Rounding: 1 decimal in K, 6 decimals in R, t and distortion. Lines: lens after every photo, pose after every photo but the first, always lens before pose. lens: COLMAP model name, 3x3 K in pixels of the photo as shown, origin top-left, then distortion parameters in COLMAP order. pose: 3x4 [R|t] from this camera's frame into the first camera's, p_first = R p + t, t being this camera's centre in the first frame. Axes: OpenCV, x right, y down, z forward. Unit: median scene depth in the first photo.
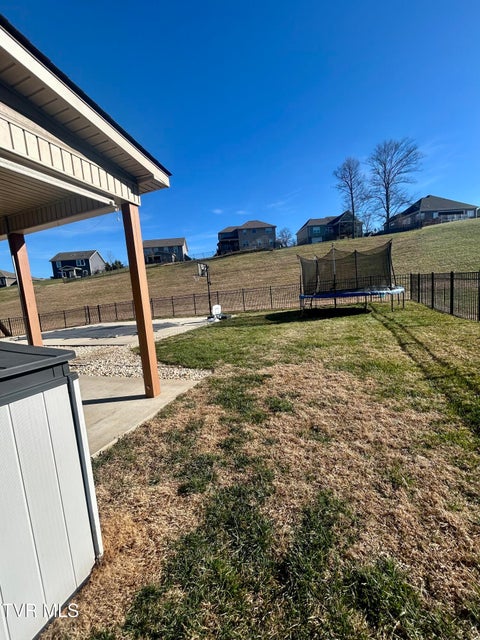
lens RADIAL K [[257.0, 0, 240.0], [0, 257.0, 320.0], [0, 0, 1]] dist [-0.000727, 0.000023]
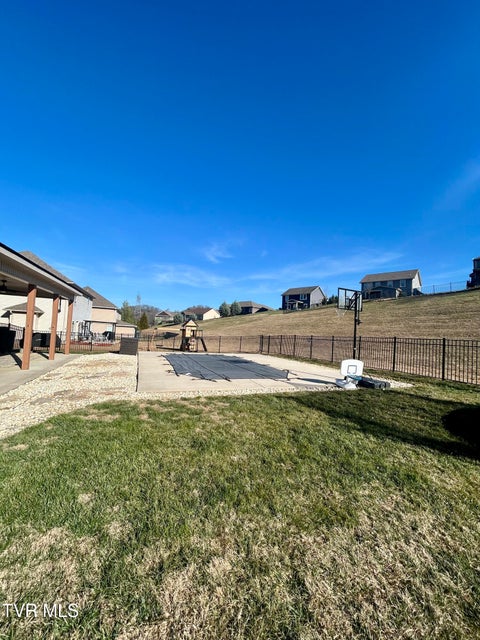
lens RADIAL K [[254.3, 0, 238.9], [0, 254.3, 330.0], [0, 0, 1]] dist [-0.000717, -0.000025]
pose [[0.666229, 0.111326, -0.737391, 0.032710], [-0.182669, 0.983034, -0.016629, -0.014565], [0.723029, 0.145777, 0.675262, 0.090910]]
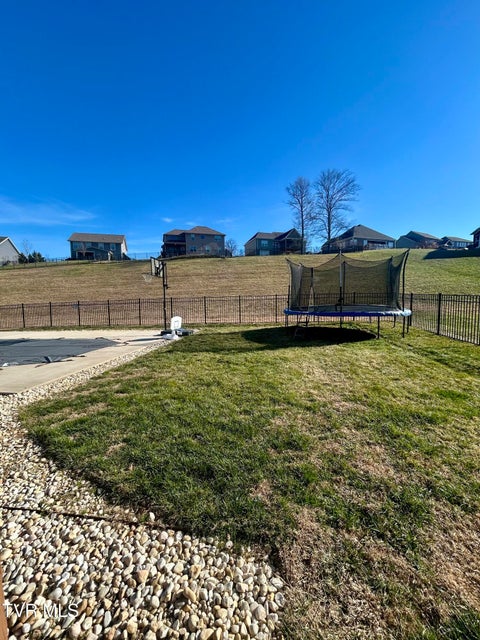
lens RADIAL K [[257.0, 0, 240.0], [0, 257.0, 320.0], [0, 0, 1]] dist [-0.000727, 0.000023]
pose [[0.972469, 0.046340, 0.228380, -0.017476], [-0.038595, 0.998522, -0.038264, -0.005858], [-0.229816, 0.028397, 0.972820, 0.052537]]
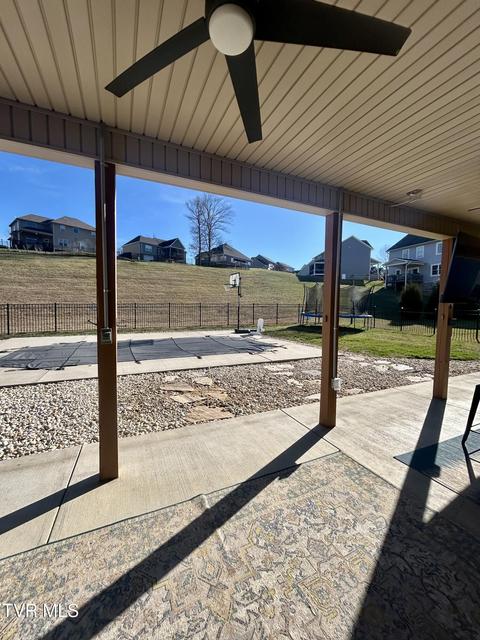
lens RADIAL K [[257.0, 0, 240.0], [0, 257.0, 320.0], [0, 0, 1]] dist [-0.000727, 0.000023]
pose [[0.698308, 0.052267, 0.713887, -0.184353], [0.002346, 0.997158, -0.075302, 0.004674], [-0.715794, 0.054258, 0.696200, 0.078594]]
